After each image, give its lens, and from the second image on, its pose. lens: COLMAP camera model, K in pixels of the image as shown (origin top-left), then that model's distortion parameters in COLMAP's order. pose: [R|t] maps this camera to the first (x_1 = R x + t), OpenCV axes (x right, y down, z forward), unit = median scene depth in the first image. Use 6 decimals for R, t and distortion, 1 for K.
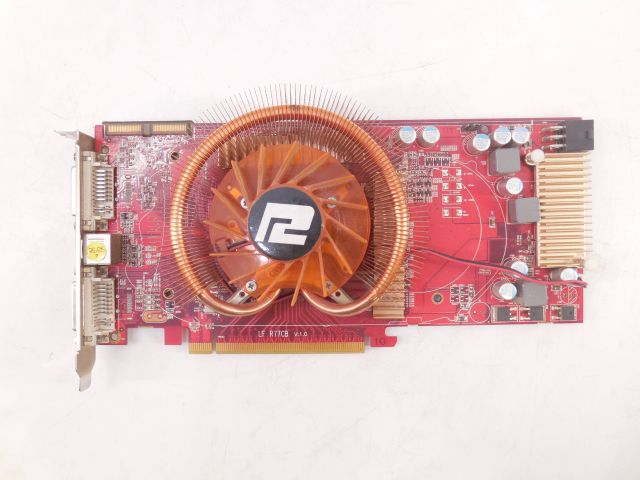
lens RADIAL K [[485.4, 0, 321.0], [0, 485.4, 243.2], [0, 0, 1]] dist [-0.003298, -0.003420]
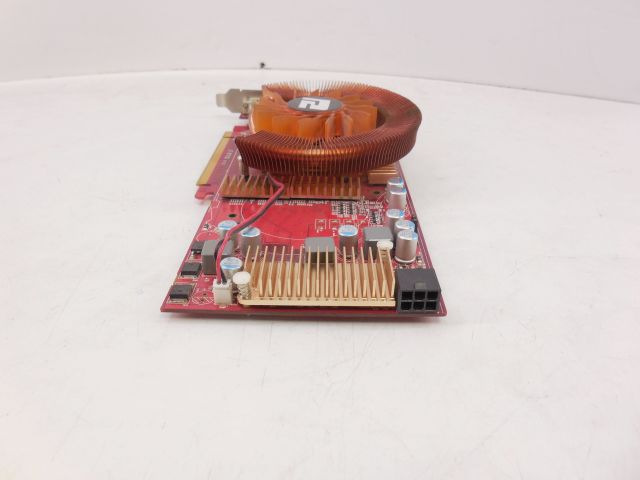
lens RADIAL K [[485.4, 0, 321.0], [0, 485.4, 243.2], [0, 0, 1]] dist [-0.003298, -0.003420]
pose [[-0.027691, 0.523208, -0.851755, 1.099466], [-0.998953, -0.045536, 0.004505, -0.069144], [-0.036429, 0.850988, 0.523921, 0.536438]]
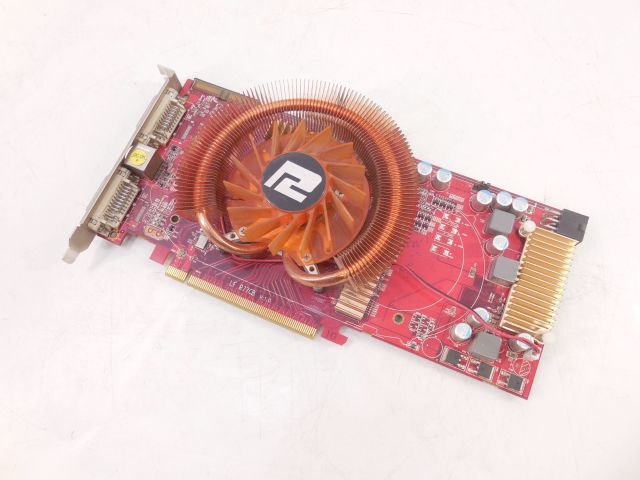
lens RADIAL K [[485.4, 0, 321.0], [0, 485.4, 243.2], [0, 0, 1]] dist [-0.003298, -0.003420]
pose [[0.914162, 0.381434, -0.137170, 0.170921], [-0.404683, 0.878203, -0.254932, 0.306603], [0.023223, 0.288560, 0.957180, -0.046841]]
